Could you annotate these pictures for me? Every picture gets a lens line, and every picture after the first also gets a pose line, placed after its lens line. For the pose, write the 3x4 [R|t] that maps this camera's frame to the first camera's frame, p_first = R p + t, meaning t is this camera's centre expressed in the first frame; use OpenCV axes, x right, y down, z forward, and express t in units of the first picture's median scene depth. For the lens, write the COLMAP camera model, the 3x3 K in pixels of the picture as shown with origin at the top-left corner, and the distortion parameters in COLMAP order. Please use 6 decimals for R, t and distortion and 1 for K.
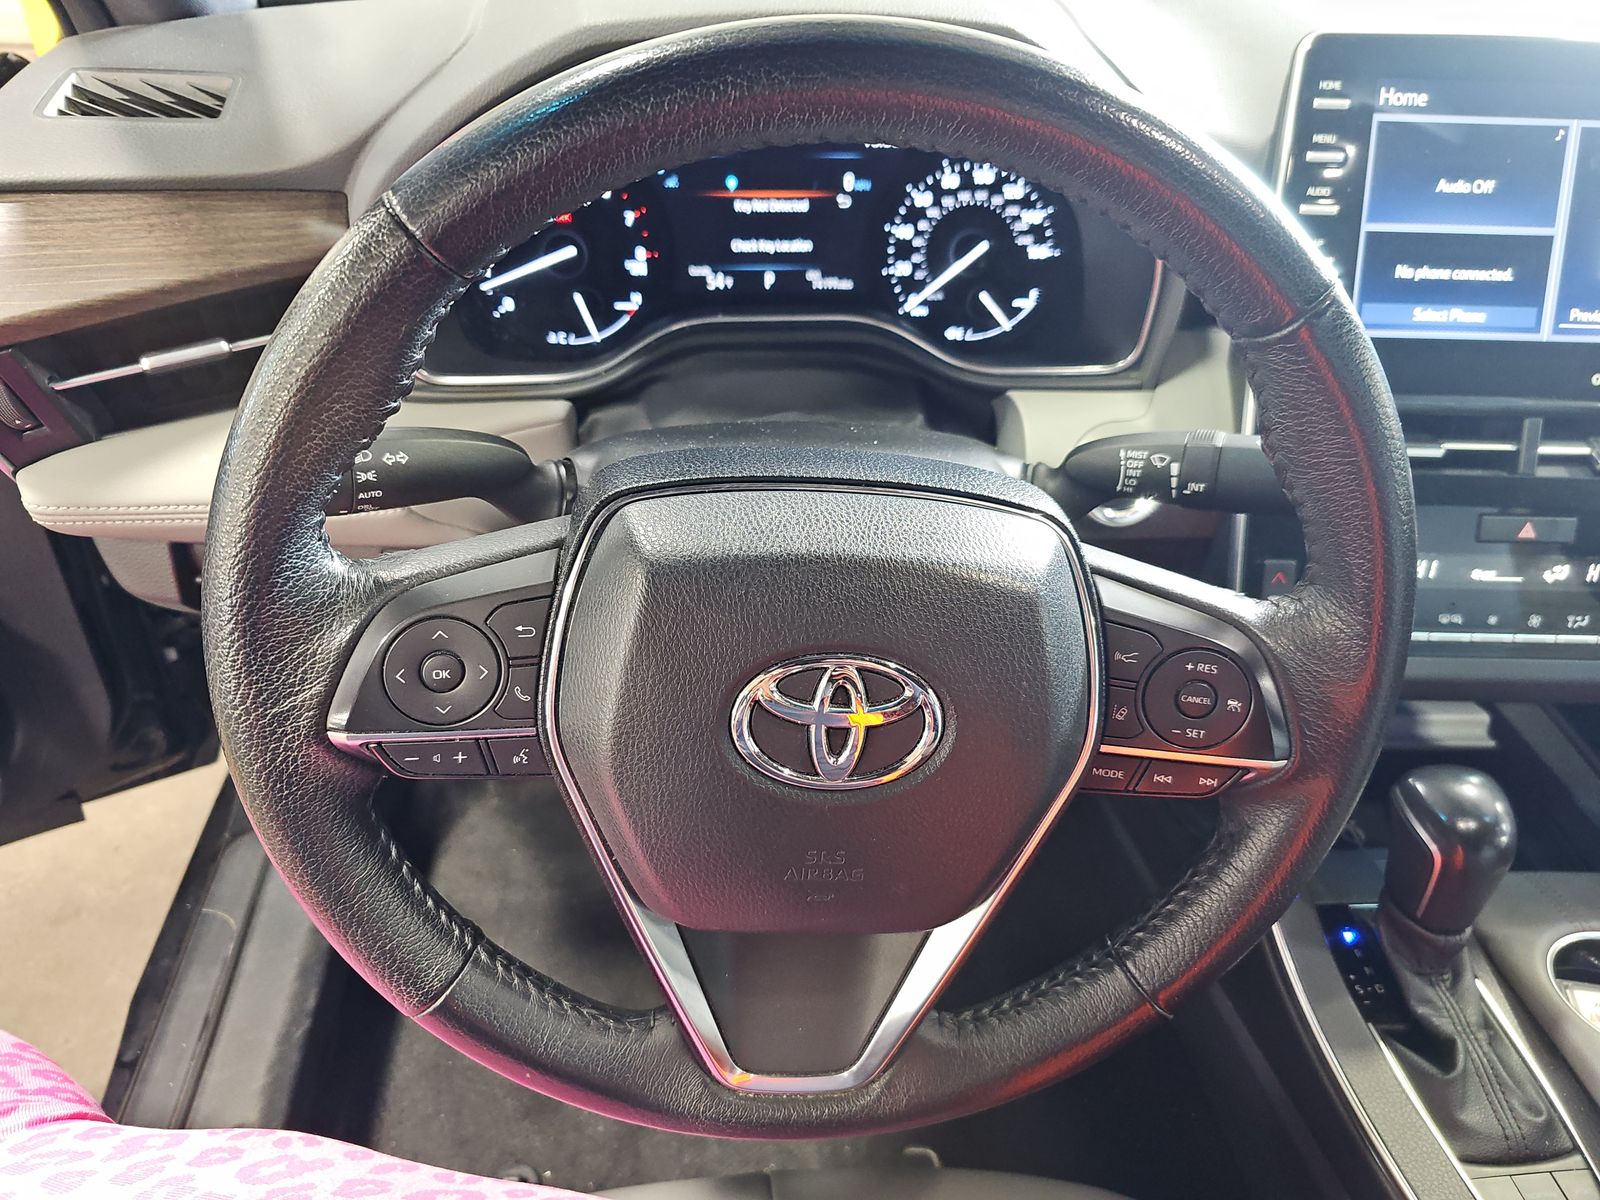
lens RADIAL K [[1055.1, 0, 819.3], [0, 1055.1, 603.9], [0, 0, 1]] dist [0.003344, -0.015003]
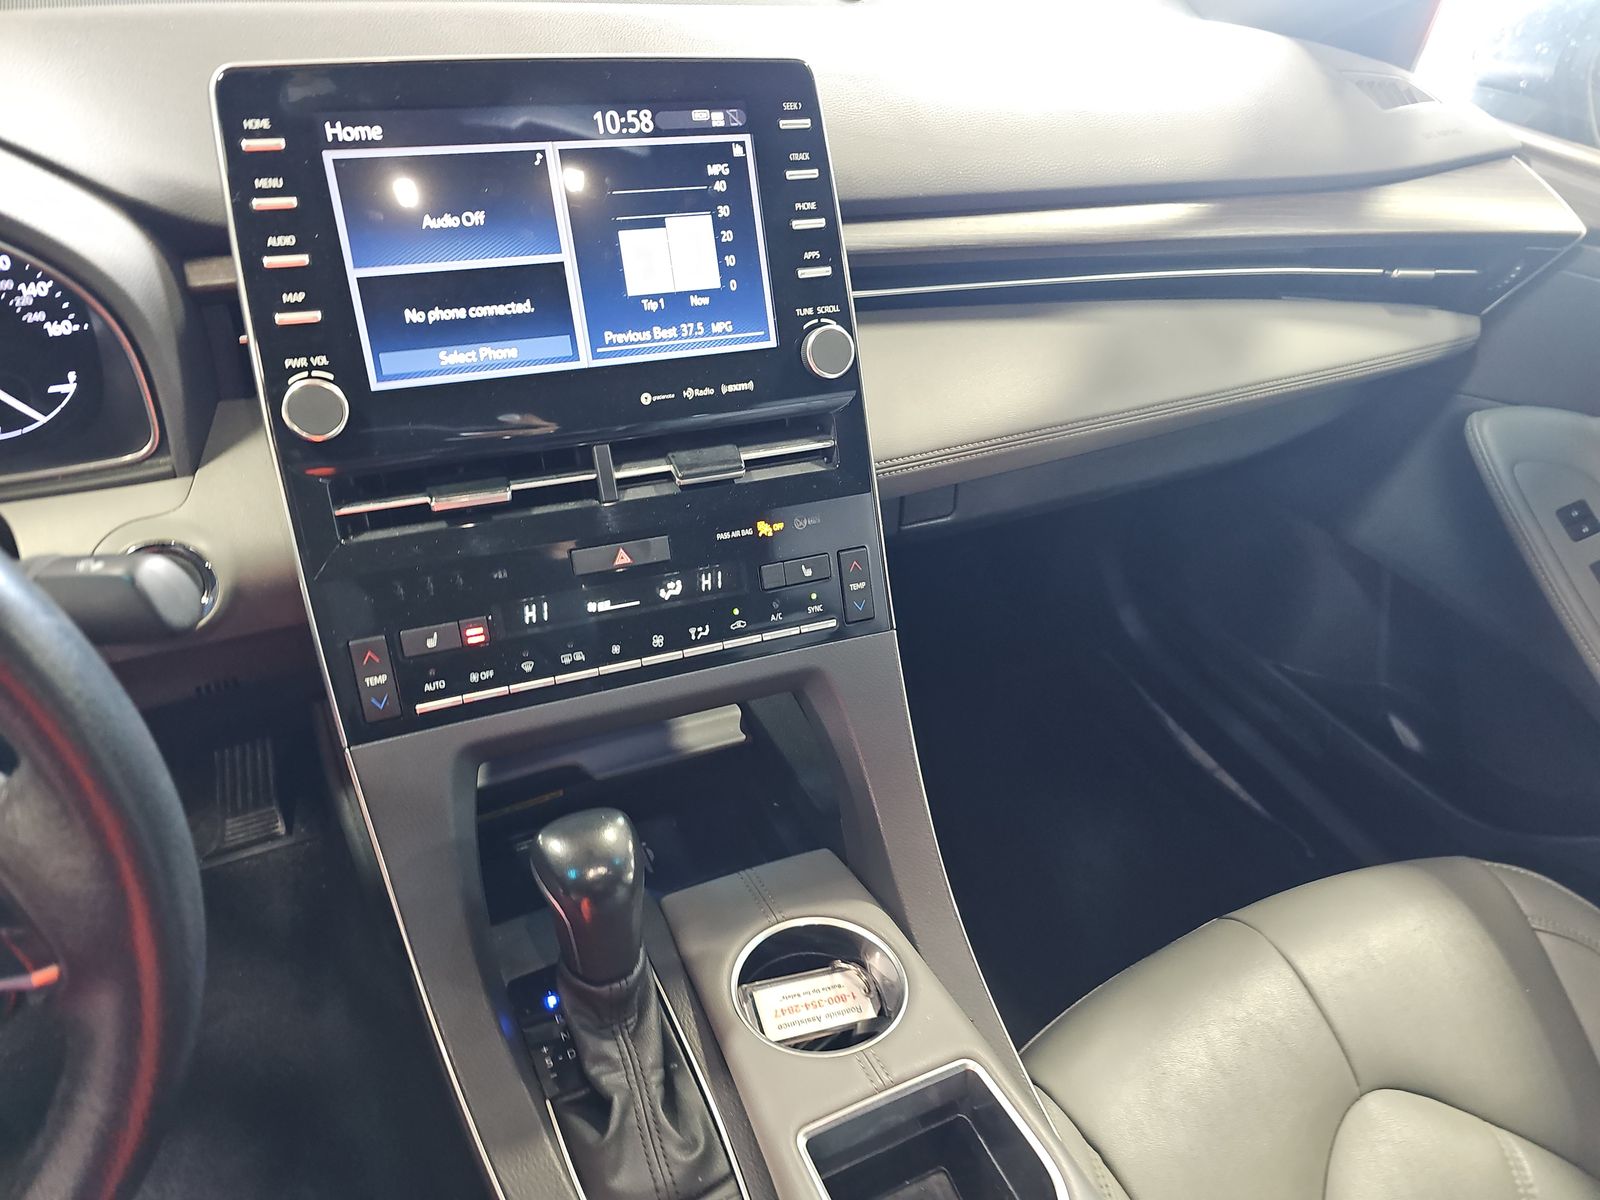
lens RADIAL K [[1030.9, 0, 800.0], [0, 1030.9, 600.0], [0, 0, 1]] dist [0.002171, -0.002545]
pose [[0.925300, -0.203360, 0.320101, 0.523280], [0.203505, 0.978505, 0.033381, -0.028599], [-0.320008, 0.034254, 0.946795, 0.030632]]
